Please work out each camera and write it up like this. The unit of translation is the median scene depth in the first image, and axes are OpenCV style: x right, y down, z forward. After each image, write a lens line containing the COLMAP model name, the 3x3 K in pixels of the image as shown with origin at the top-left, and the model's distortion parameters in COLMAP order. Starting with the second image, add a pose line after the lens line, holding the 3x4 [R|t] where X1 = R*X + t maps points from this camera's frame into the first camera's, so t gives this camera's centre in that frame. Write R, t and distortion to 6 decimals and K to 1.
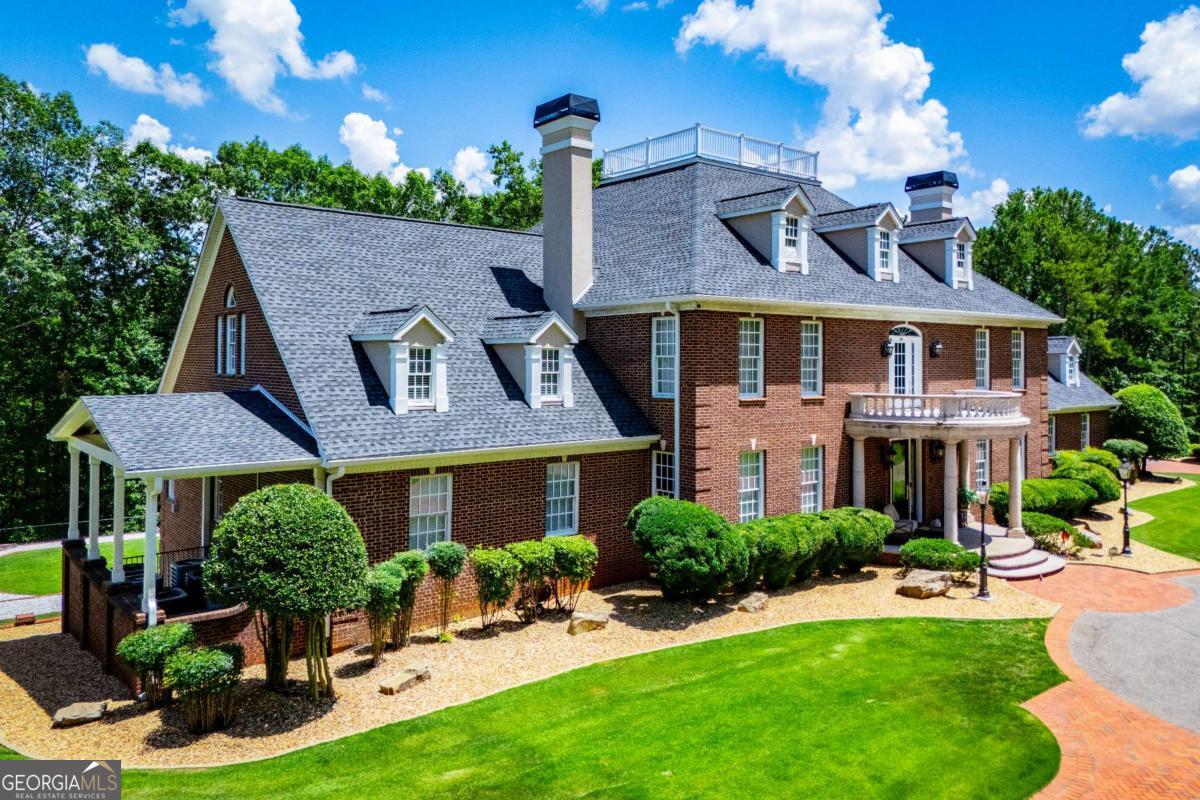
lens RADIAL K [[890.3, 0, 599.4], [0, 890.3, 348.5], [0, 0, 1]] dist [0.055268, -0.037973]
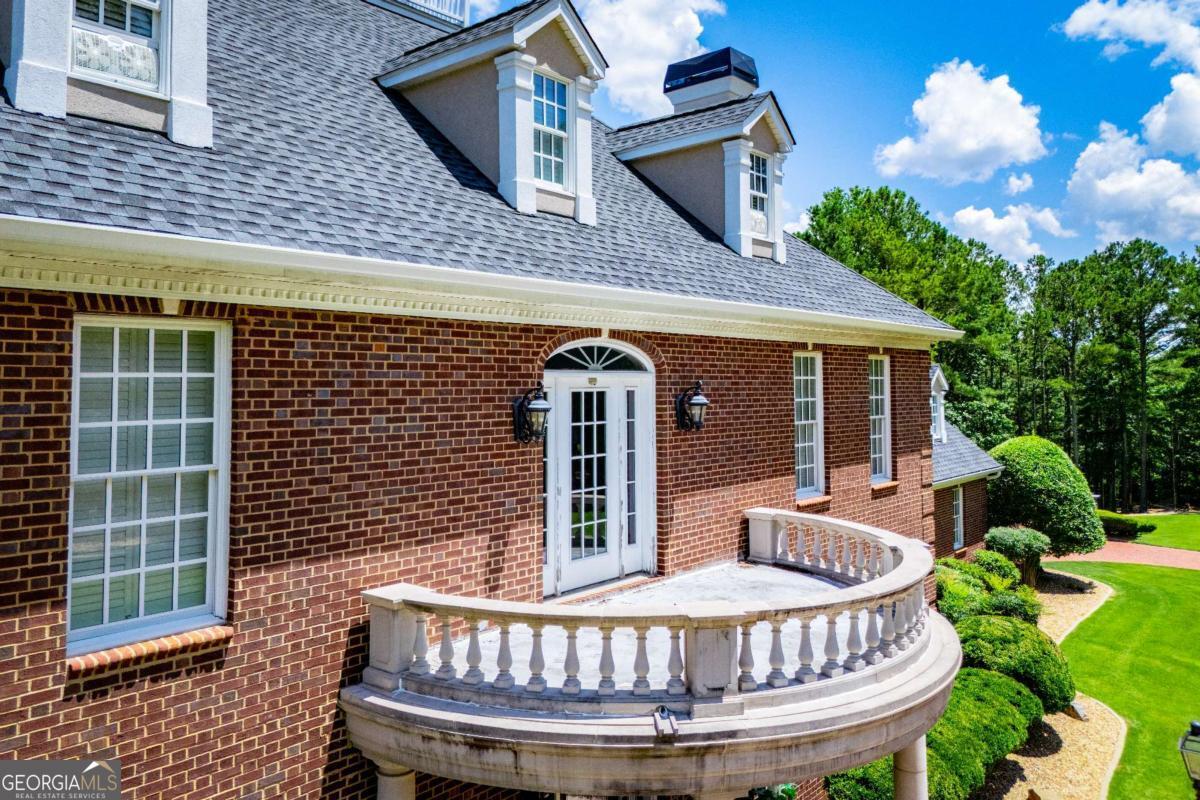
lens RADIAL K [[890.3, 0, 599.4], [0, 890.3, 348.5], [0, 0, 1]] dist [0.055268, -0.037973]
pose [[0.982710, -0.002471, 0.185136, 0.244833], [0.007557, 0.999613, -0.026771, -0.012248], [-0.184998, 0.027707, 0.982348, 0.587306]]
